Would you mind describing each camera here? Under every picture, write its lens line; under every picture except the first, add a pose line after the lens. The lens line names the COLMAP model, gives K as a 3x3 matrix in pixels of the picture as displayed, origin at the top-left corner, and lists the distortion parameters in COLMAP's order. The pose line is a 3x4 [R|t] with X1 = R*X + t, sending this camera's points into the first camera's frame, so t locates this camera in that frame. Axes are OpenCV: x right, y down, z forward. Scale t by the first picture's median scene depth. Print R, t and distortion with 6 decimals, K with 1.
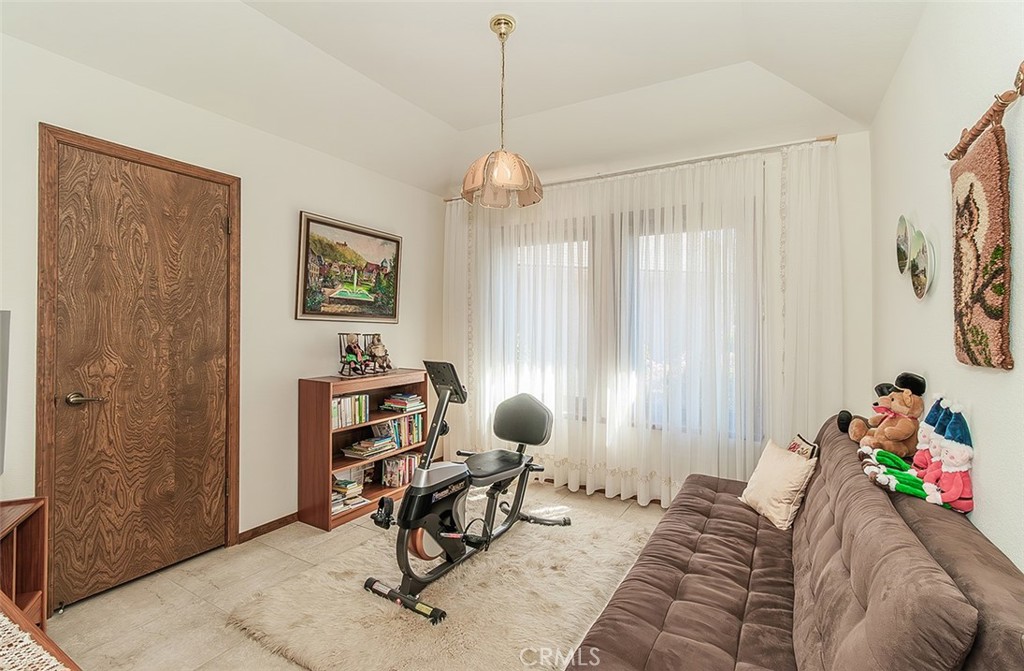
lens RADIAL K [[468.3, 0, 512.0], [0, 468.3, 326.2], [0, 0, 1]] dist [0.005415, 0.000522]
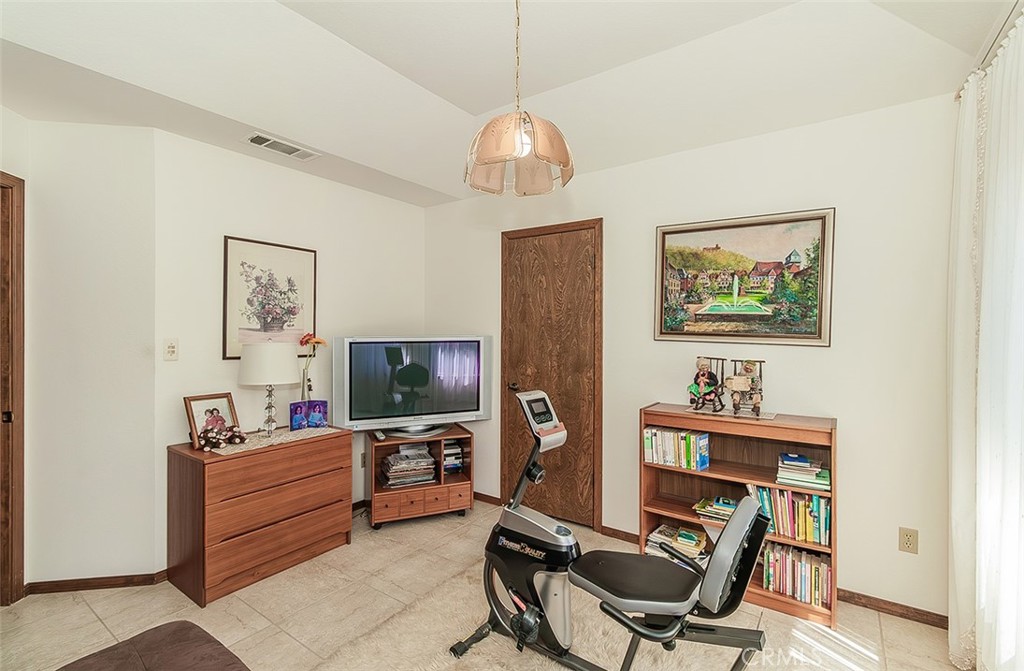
lens RADIAL K [[468.3, 0, 512.3], [0, 468.3, 337.1], [0, 0, 1]] dist [0.005415, 0.000522]
pose [[-0.086558, 0.005568, -0.996231, 0.499620], [-0.007008, 0.999956, 0.006198, -0.023170], [0.996222, 0.007518, -0.086515, 0.747019]]
